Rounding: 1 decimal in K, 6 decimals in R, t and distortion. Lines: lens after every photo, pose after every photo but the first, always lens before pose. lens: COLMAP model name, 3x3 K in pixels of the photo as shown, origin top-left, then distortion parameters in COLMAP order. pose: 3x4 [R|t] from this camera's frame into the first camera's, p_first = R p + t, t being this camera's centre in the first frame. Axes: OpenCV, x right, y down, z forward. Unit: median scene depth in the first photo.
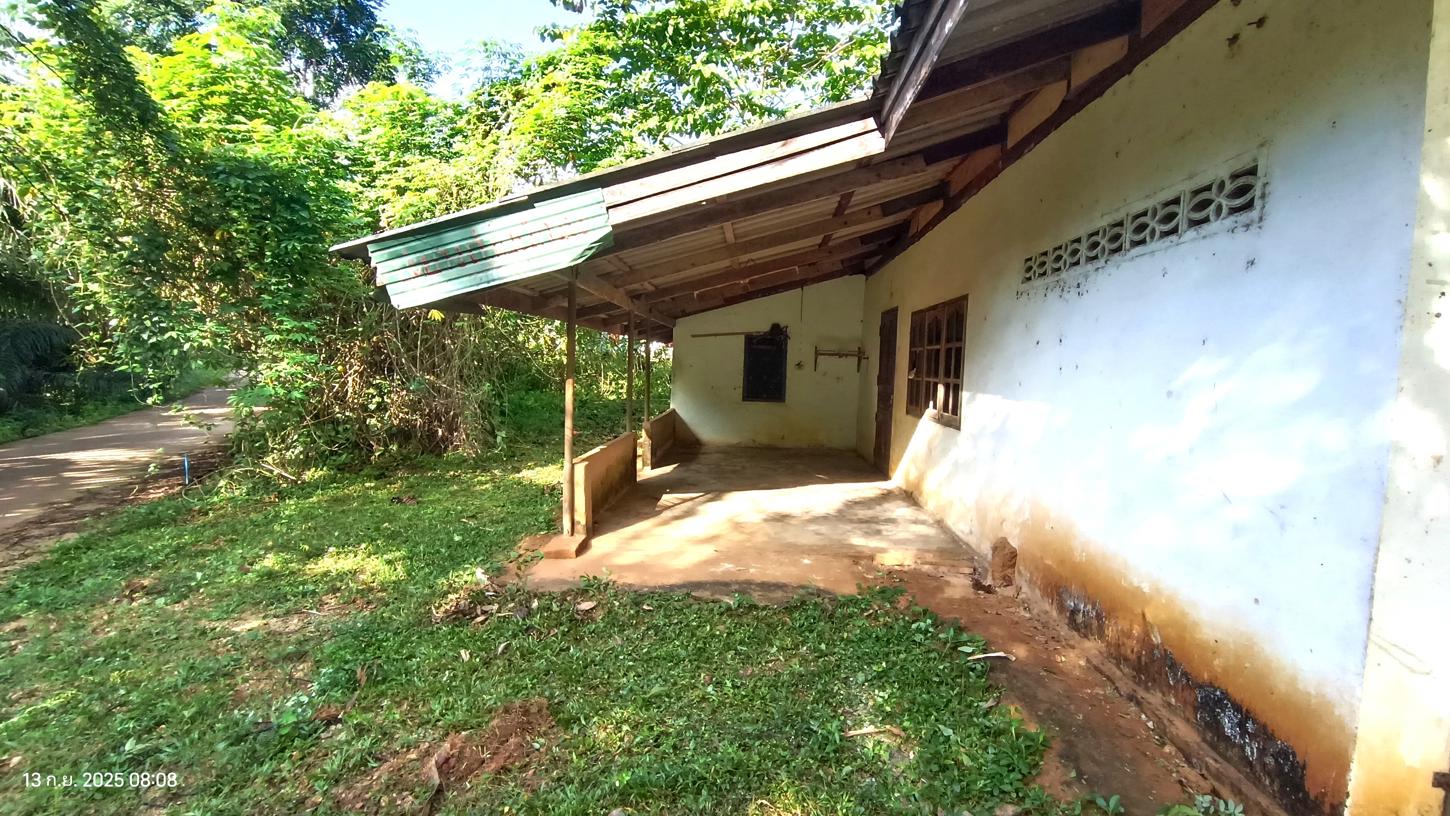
lens RADIAL K [[665.3, 0, 714.2], [0, 665.3, 414.7], [0, 0, 1]] dist [-0.034489, 0.021130]
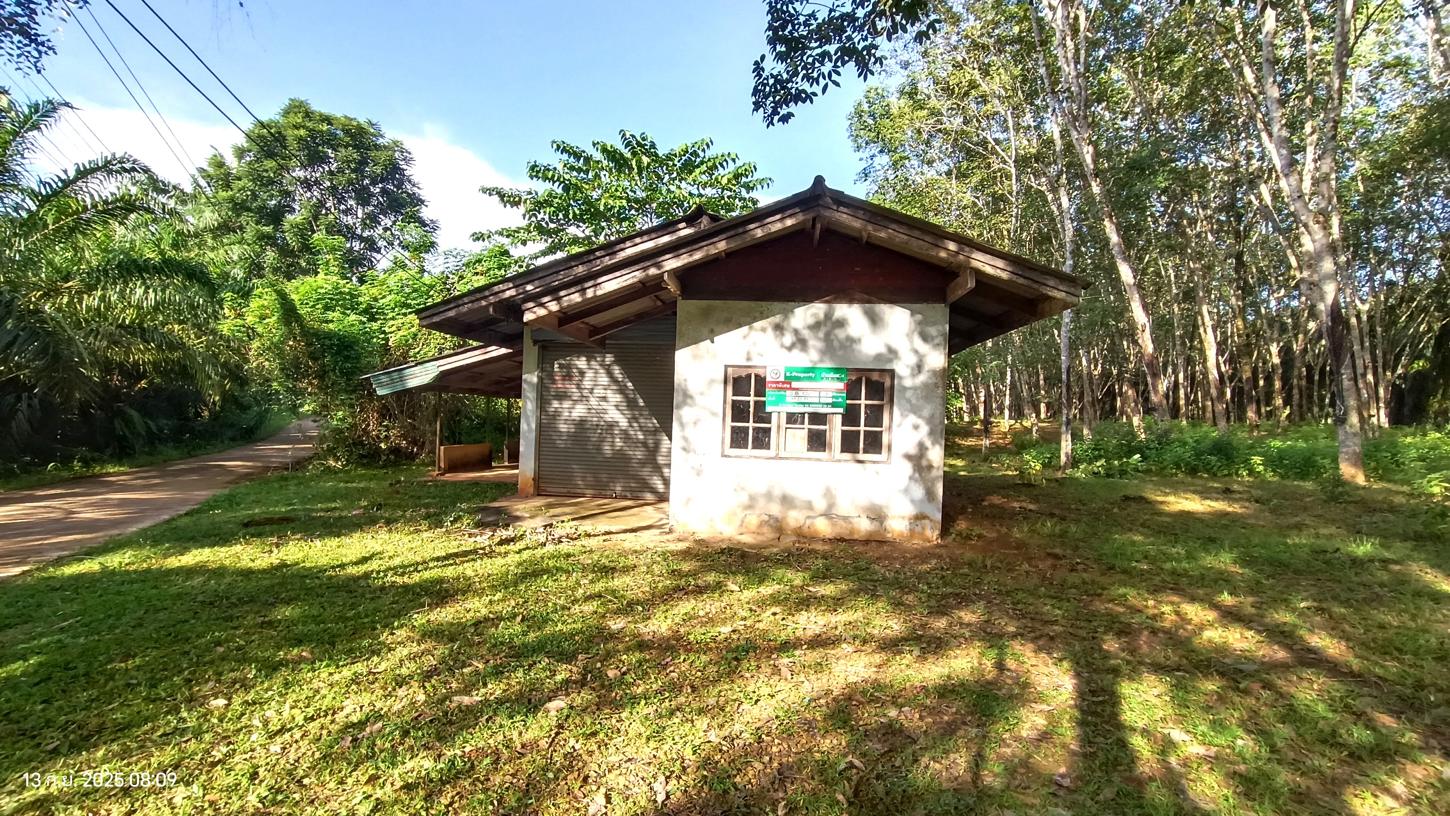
lens RADIAL K [[665.3, 0, 714.2], [0, 665.3, 414.7], [0, 0, 1]] dist [-0.034489, 0.021130]
pose [[0.999091, -0.001830, -0.042590, 0.719327], [-0.001730, 0.996516, -0.083389, 0.113337], [0.042595, 0.083386, 0.995607, -1.192273]]
